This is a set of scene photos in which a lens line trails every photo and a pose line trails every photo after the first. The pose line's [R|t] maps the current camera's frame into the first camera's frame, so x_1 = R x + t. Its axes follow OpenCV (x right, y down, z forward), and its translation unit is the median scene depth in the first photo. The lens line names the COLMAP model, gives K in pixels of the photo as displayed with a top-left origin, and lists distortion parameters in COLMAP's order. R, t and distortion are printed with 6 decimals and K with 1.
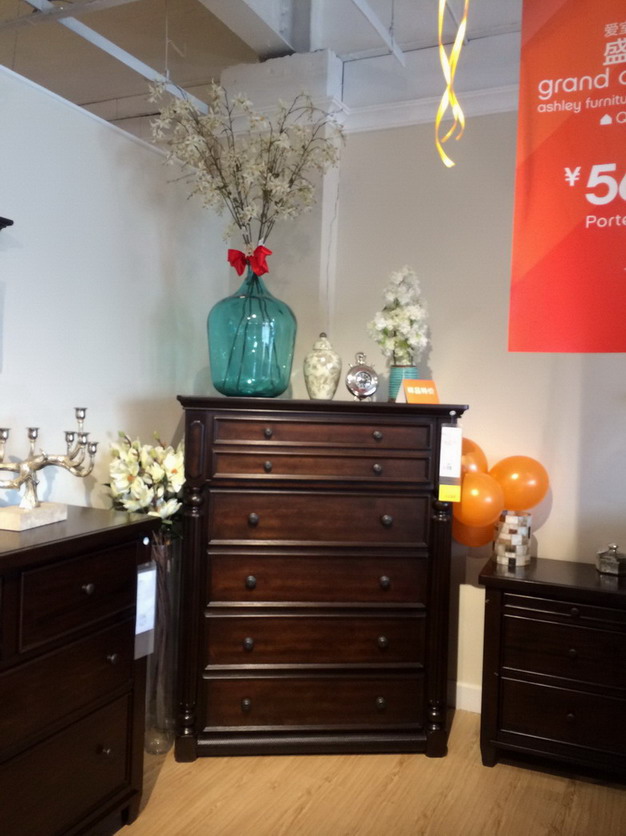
lens RADIAL K [[720.4, 0, 313.5], [0, 720.4, 413.0], [0, 0, 1]] dist [0.041850, -0.013434]
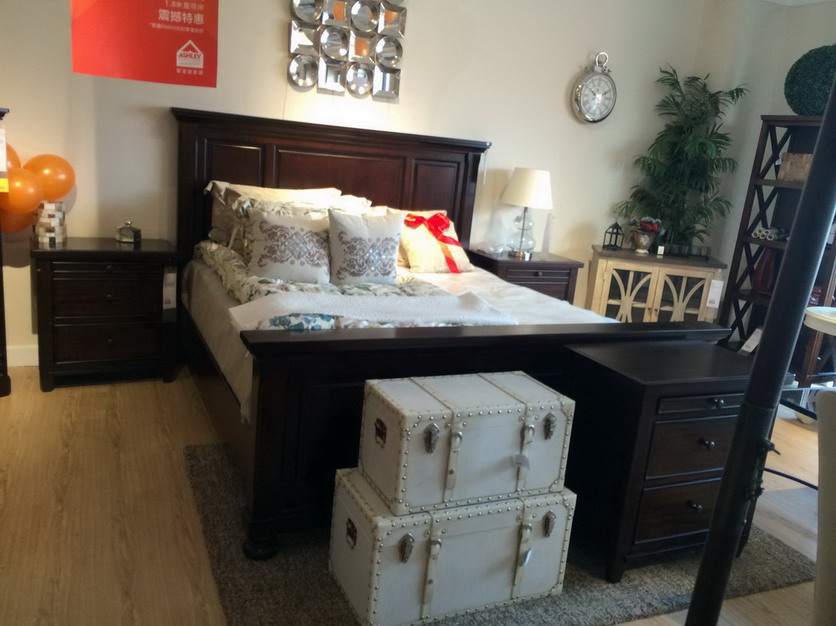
lens RADIAL K [[720.4, 0, 415.1], [0, 720.4, 313.7], [0, 0, 1]] dist [0.041850, -0.013434]
pose [[0.657779, -0.151780, 0.737760, -0.265557], [-0.041183, 0.970774, 0.236436, 0.004227], [-0.752084, -0.185906, 0.632304, -0.303456]]
